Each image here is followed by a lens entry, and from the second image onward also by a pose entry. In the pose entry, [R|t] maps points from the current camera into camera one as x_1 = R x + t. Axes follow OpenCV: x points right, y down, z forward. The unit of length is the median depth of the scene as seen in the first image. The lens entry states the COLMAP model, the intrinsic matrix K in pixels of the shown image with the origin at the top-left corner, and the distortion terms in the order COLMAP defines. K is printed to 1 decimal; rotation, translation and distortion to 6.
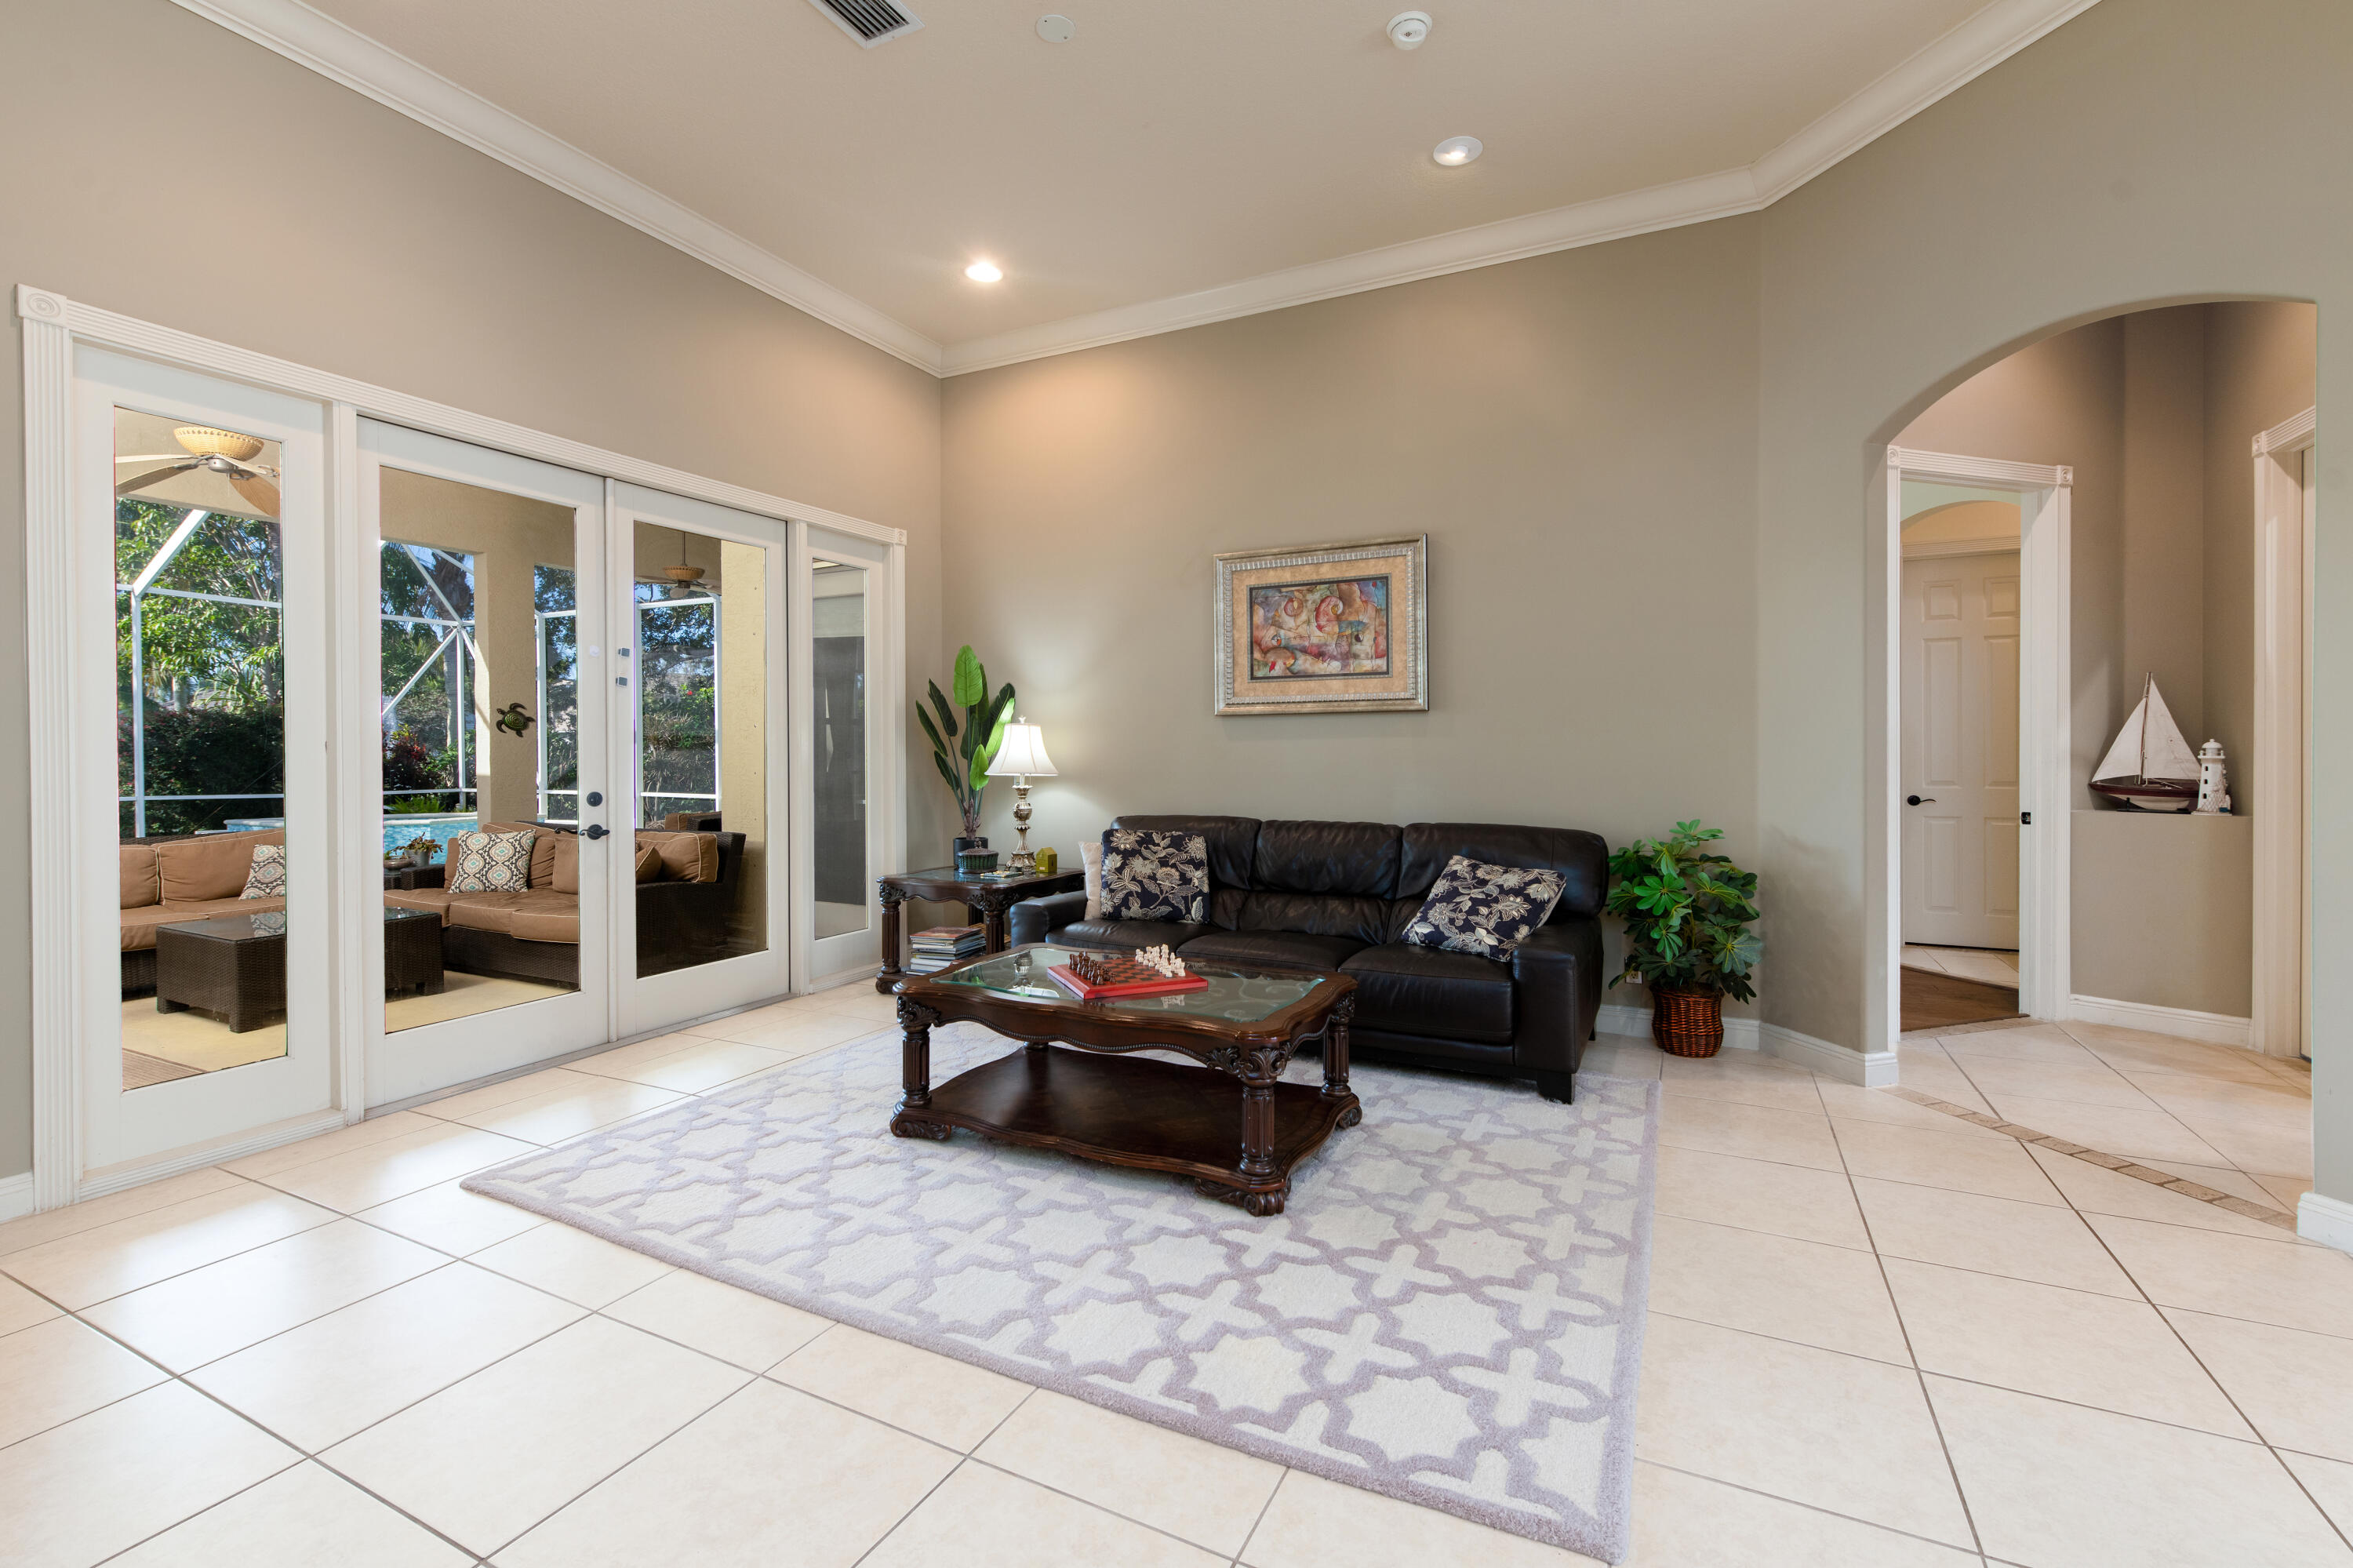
lens RADIAL K [[981.4, 0, 1203.4], [0, 981.4, 755.1], [0, 0, 1]] dist [0.003039, -0.000922]
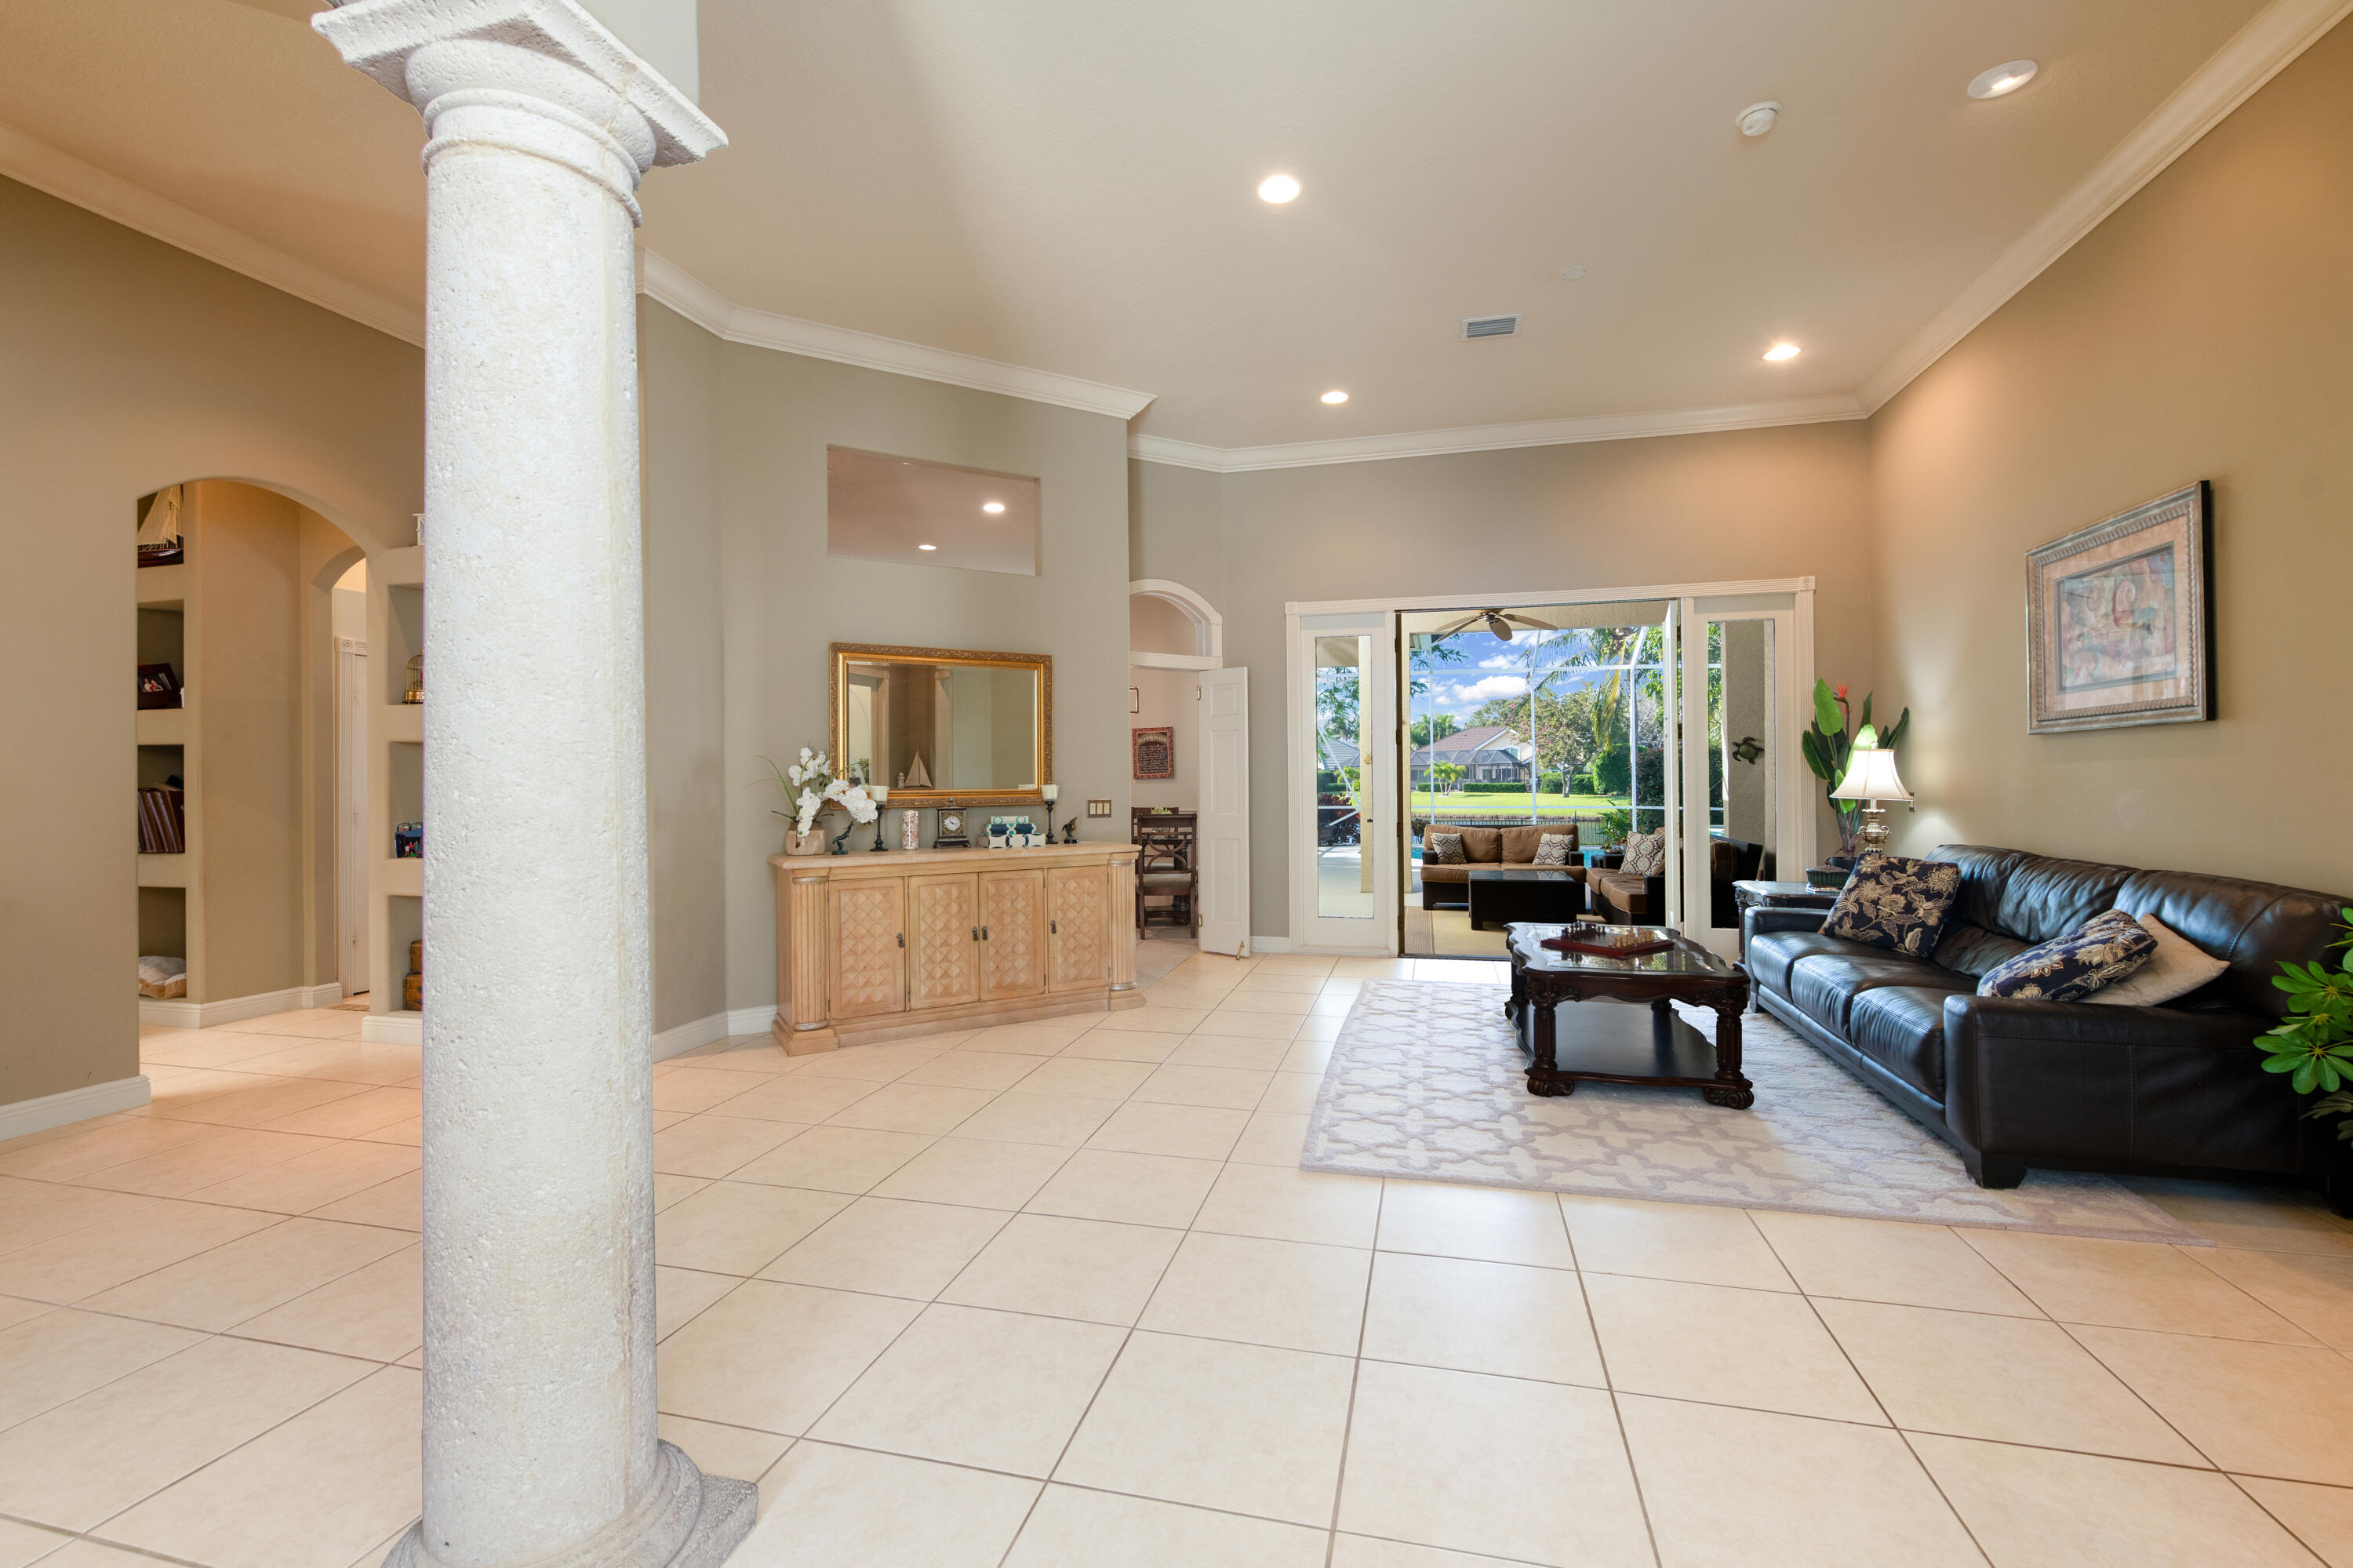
lens RADIAL K [[981.4, 0, 1224.9], [0, 981.4, 782.7], [0, 0, 1]] dist [0.003039, -0.000922]
pose [[0.250263, 0.005076, -0.968165, 0.768324], [-0.000589, 0.999987, 0.005091, -0.001985], [0.968178, -0.000704, 0.250263, 0.105180]]
